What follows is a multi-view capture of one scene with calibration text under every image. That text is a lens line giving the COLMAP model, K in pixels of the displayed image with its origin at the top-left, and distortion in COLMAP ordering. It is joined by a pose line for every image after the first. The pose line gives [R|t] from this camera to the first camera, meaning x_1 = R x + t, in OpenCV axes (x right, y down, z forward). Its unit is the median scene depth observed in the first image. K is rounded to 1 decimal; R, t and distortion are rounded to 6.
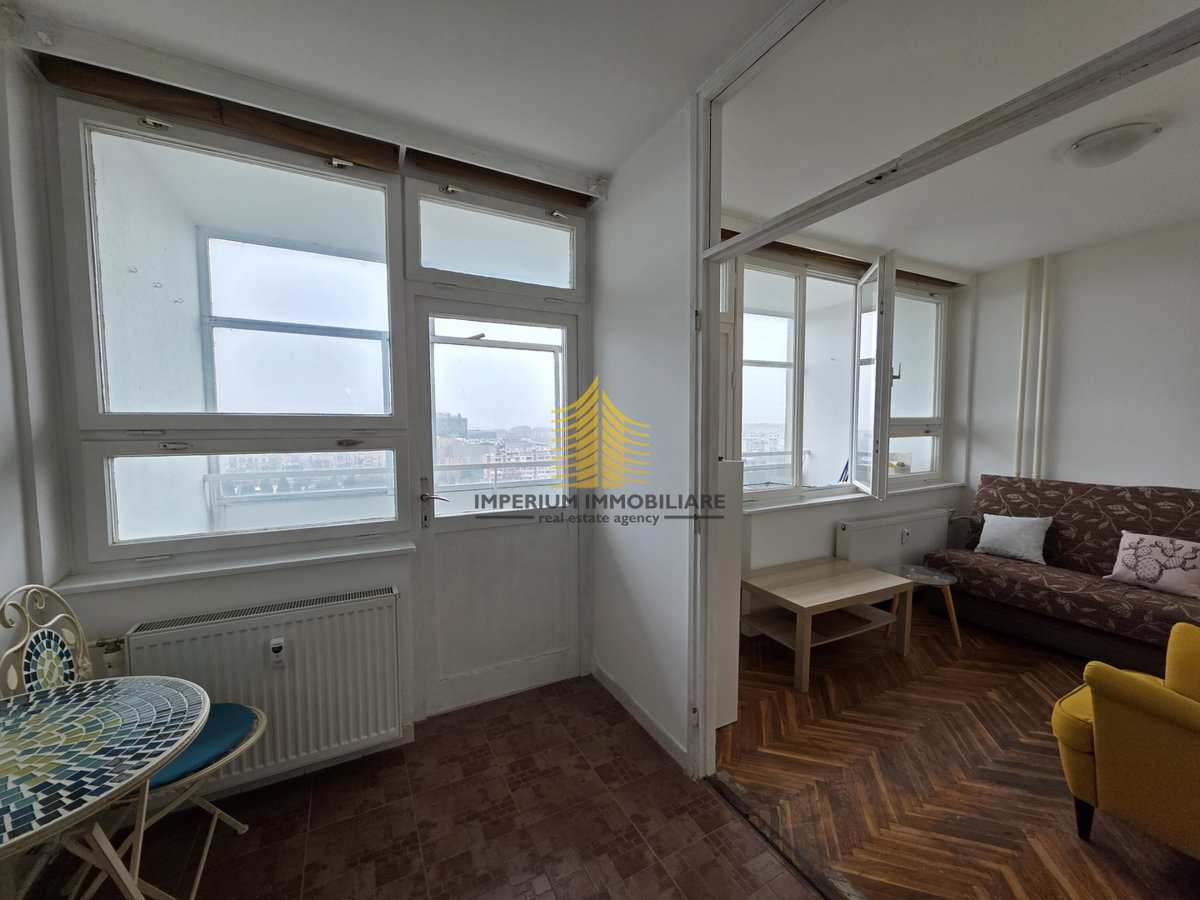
lens RADIAL K [[477.3, 0, 604.0], [0, 477.3, 452.9], [0, 0, 1]] dist [0.001674, 0.001873]
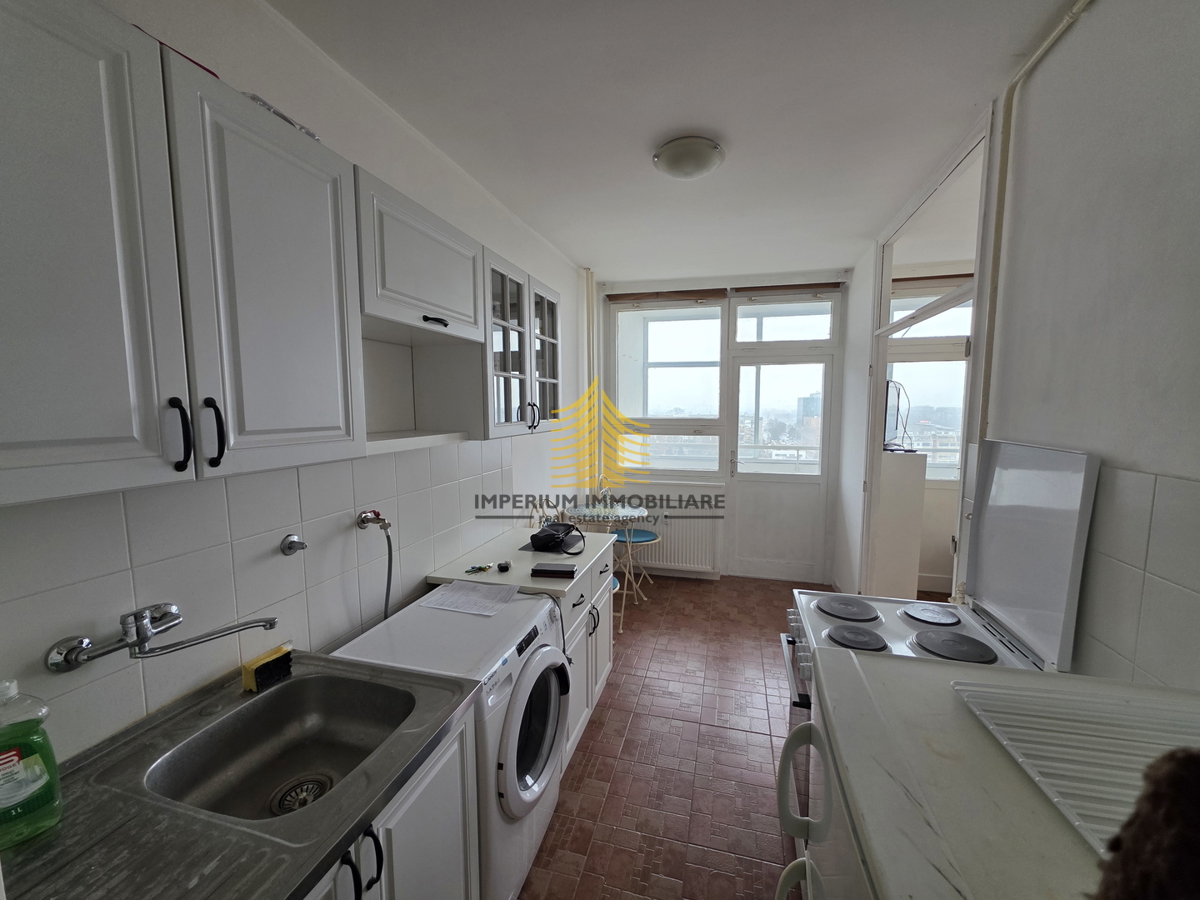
lens RADIAL K [[477.3, 0, 604.3], [0, 477.3, 453.3], [0, 0, 1]] dist [0.001674, 0.001873]
pose [[0.729096, 0.069642, -0.680859, 0.432553], [-0.039905, 0.997443, 0.059291, -0.024812], [0.683247, -0.016060, 0.730010, -0.590071]]
